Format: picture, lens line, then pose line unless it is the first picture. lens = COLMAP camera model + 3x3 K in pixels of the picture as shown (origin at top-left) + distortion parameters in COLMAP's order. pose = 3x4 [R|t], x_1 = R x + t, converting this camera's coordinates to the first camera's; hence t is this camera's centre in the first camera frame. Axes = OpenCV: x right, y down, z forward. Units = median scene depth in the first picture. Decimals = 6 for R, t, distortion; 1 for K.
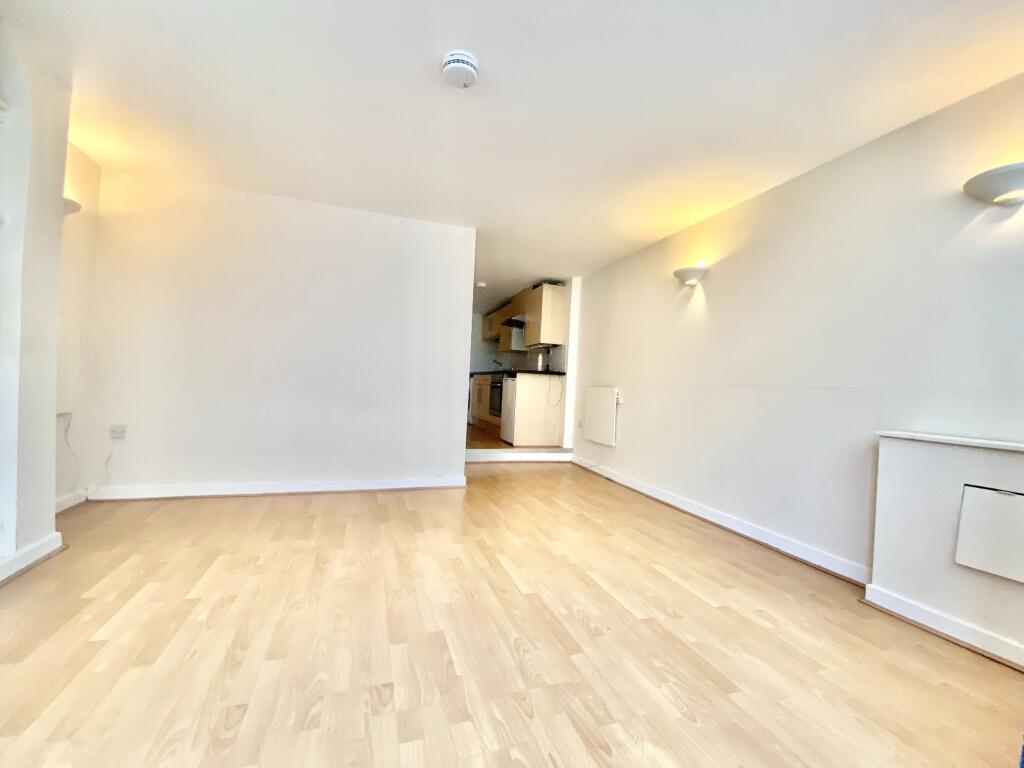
lens RADIAL K [[417.6, 0, 512.8], [0, 417.6, 386.8], [0, 0, 1]] dist [0.034549, -0.026457]
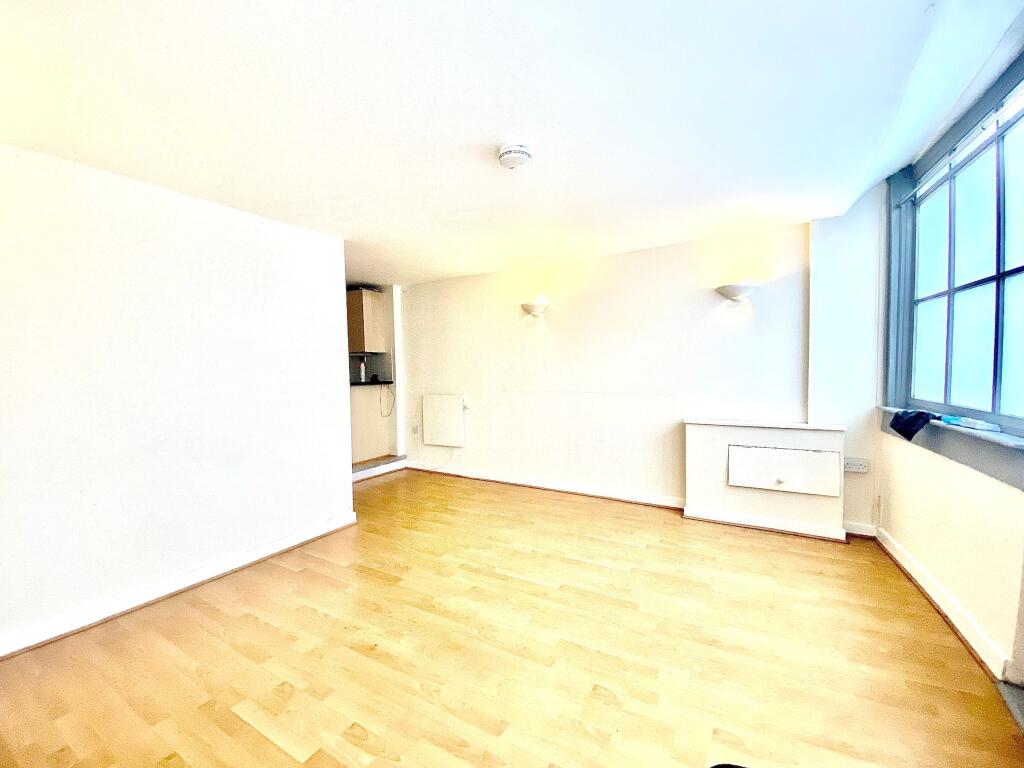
lens RADIAL K [[417.6, 0, 512.8], [0, 417.6, 386.8], [0, 0, 1]] dist [0.034549, -0.026457]
pose [[0.750992, -0.088674, 0.654330, -0.600188], [0.052577, 0.995826, 0.074608, -0.152329], [-0.658214, -0.021627, 0.752520, 0.104926]]
